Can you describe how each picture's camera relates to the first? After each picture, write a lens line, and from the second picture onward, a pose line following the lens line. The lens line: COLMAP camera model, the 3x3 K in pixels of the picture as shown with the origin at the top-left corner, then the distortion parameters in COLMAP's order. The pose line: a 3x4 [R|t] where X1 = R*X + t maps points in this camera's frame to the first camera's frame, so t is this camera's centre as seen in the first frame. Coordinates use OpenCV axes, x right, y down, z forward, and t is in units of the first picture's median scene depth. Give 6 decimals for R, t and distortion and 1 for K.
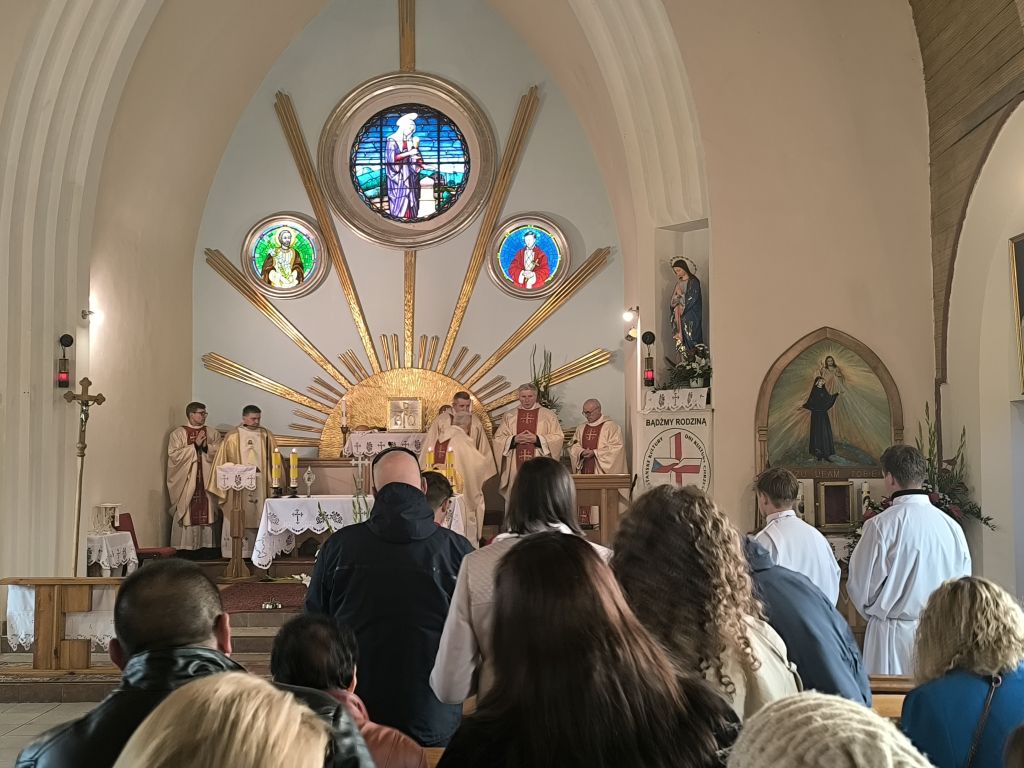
lens RADIAL K [[1125.2, 0, 519.8], [0, 1125.2, 388.7], [0, 0, 1]] dist [0.140807, -0.378697]
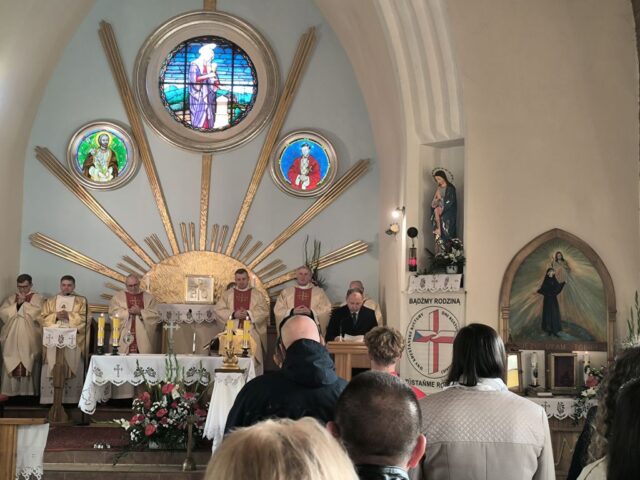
lens RADIAL K [[918.5, 0, 319.3], [0, 918.5, 241.4], [0, 0, 1]] dist [0.186475, -0.717680]
pose [[0.997198, 0.034062, 0.066600, -0.040037], [-0.031717, 0.998850, -0.035956, 0.003151], [-0.067748, 0.033743, 0.997132, 0.000069]]
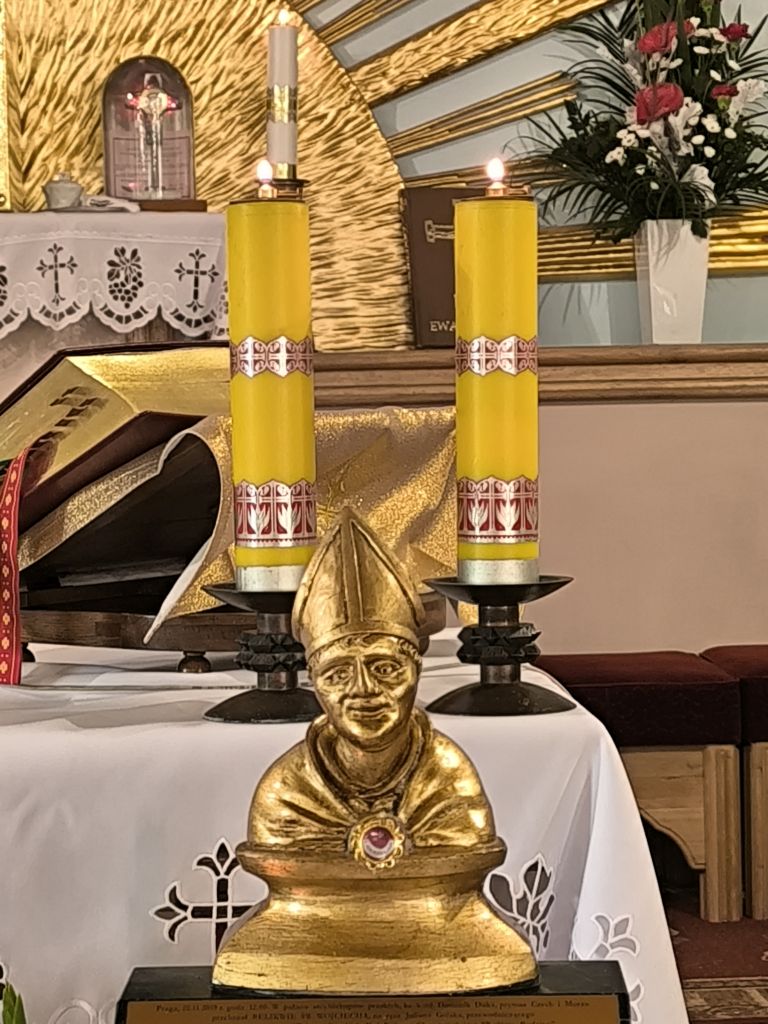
lens RADIAL K [[2444.4, 0, 384.0], [0, 2444.4, 512.0], [0, 0, 1]] dist [0.233973, -1.178455]
pose [[0.994592, -0.019501, 0.102017, -0.068077], [0.009124, 0.994823, 0.101212, 0.045807], [-0.103462, -0.099734, 0.989620, 0.610220]]
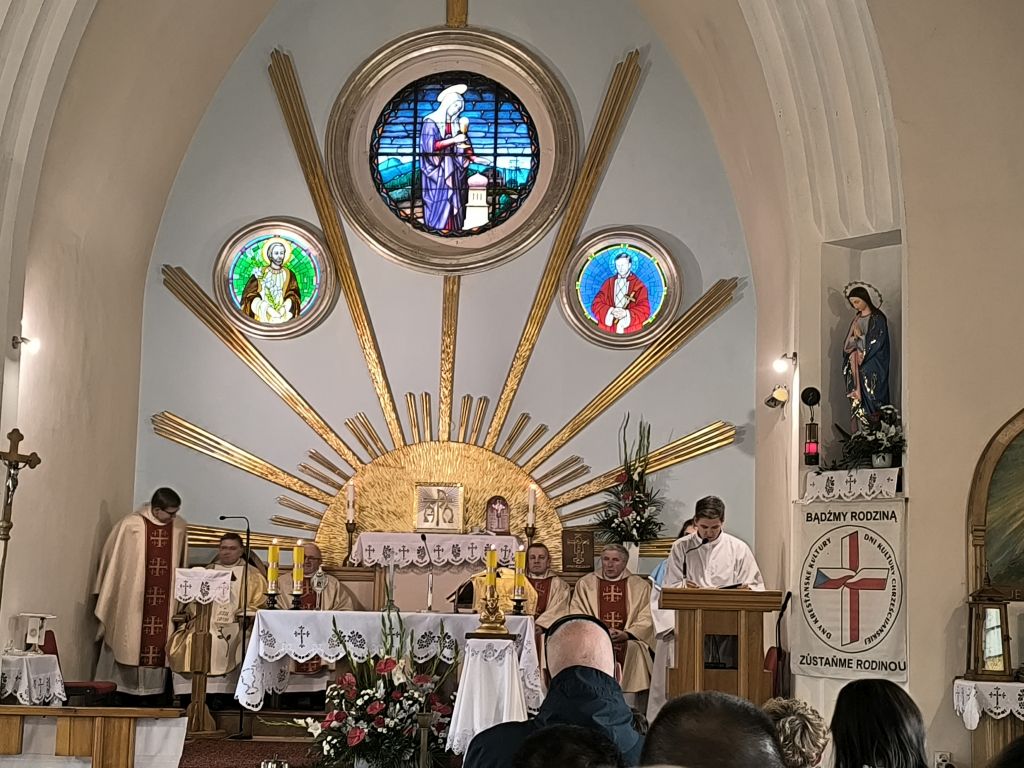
lens RADIAL K [[1664.5, 0, 509.4], [0, 1664.5, 391.4], [0, 0, 1]] dist [0.189574, -0.748763]
pose [[0.999325, 0.029820, -0.021454, -0.037378], [-0.031292, 0.996918, -0.071939, 0.023811], [0.019242, 0.072562, 0.997178, -0.031930]]
